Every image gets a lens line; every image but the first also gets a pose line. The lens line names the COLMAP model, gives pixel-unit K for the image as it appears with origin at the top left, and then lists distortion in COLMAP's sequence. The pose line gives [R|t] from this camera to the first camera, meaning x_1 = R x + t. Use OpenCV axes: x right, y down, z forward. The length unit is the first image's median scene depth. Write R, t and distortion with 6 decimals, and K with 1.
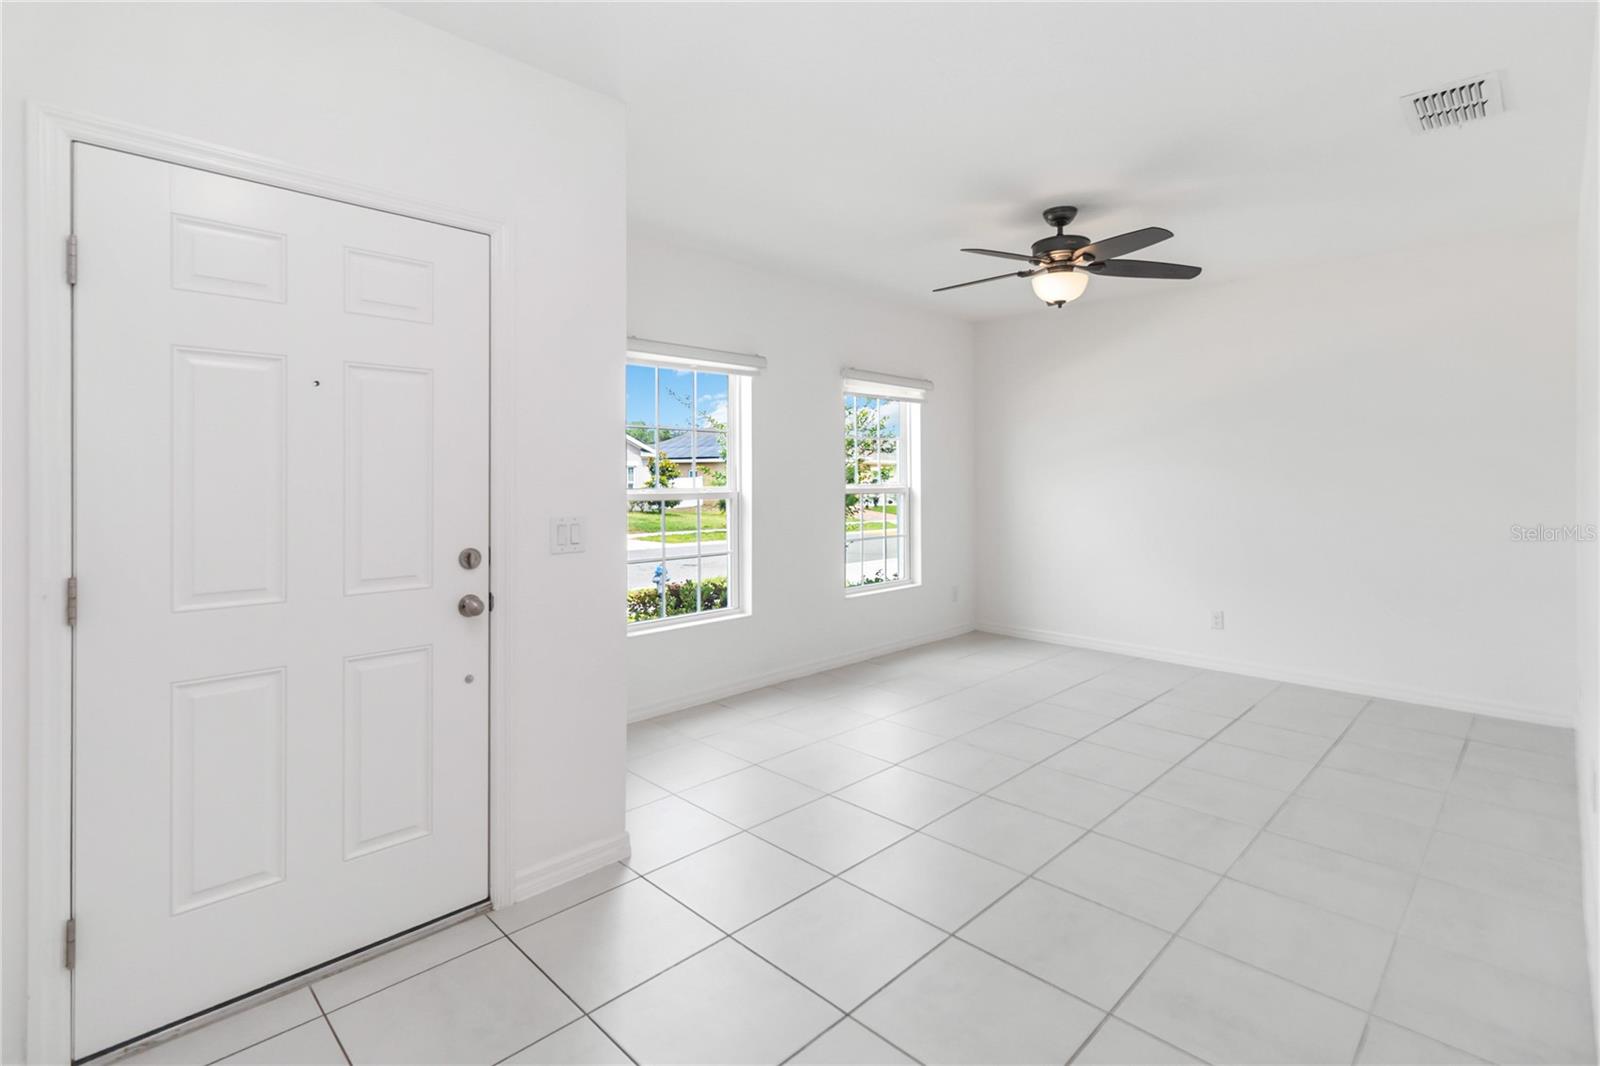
lens RADIAL K [[760.4, 0, 801.8], [0, 760.4, 481.4], [0, 0, 1]] dist [0.001844, 0.000250]
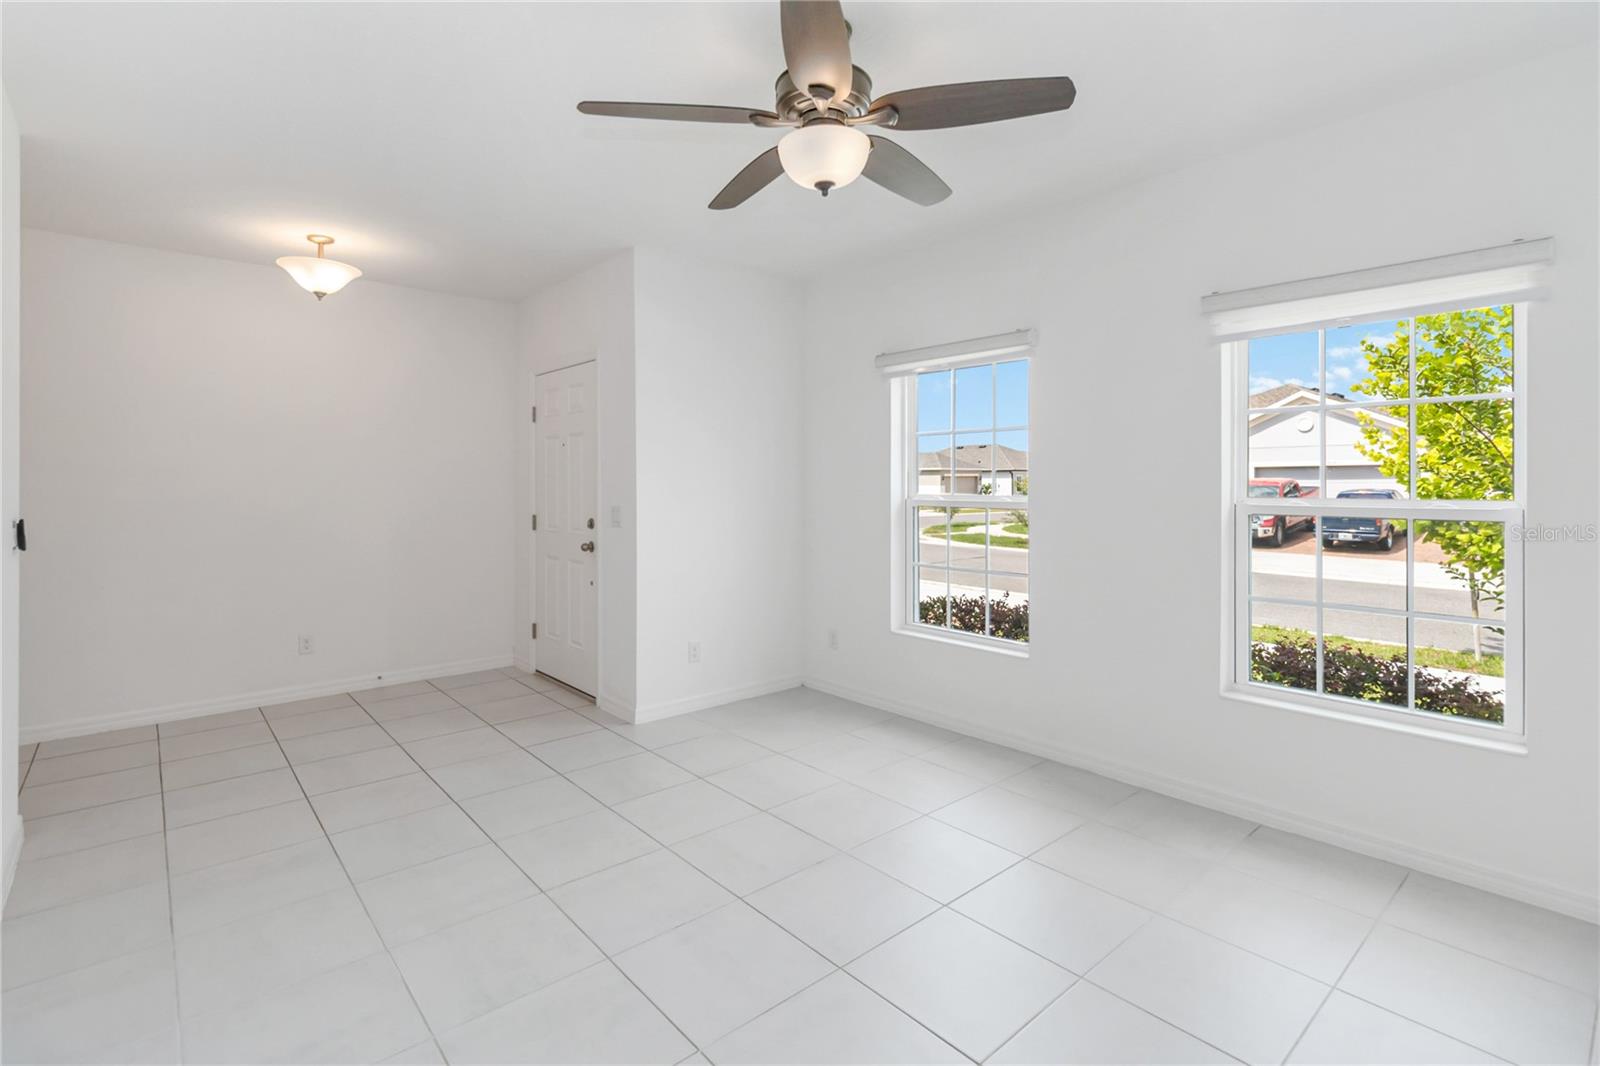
lens RADIAL K [[760.4, 0, 801.8], [0, 760.4, 481.4], [0, 0, 1]] dist [0.001844, 0.000250]
pose [[-0.067450, -0.008508, -0.997686, 0.750263], [-0.010965, 0.999910, -0.007785, 0.000921], [0.997662, 0.010415, -0.067537, 0.826710]]
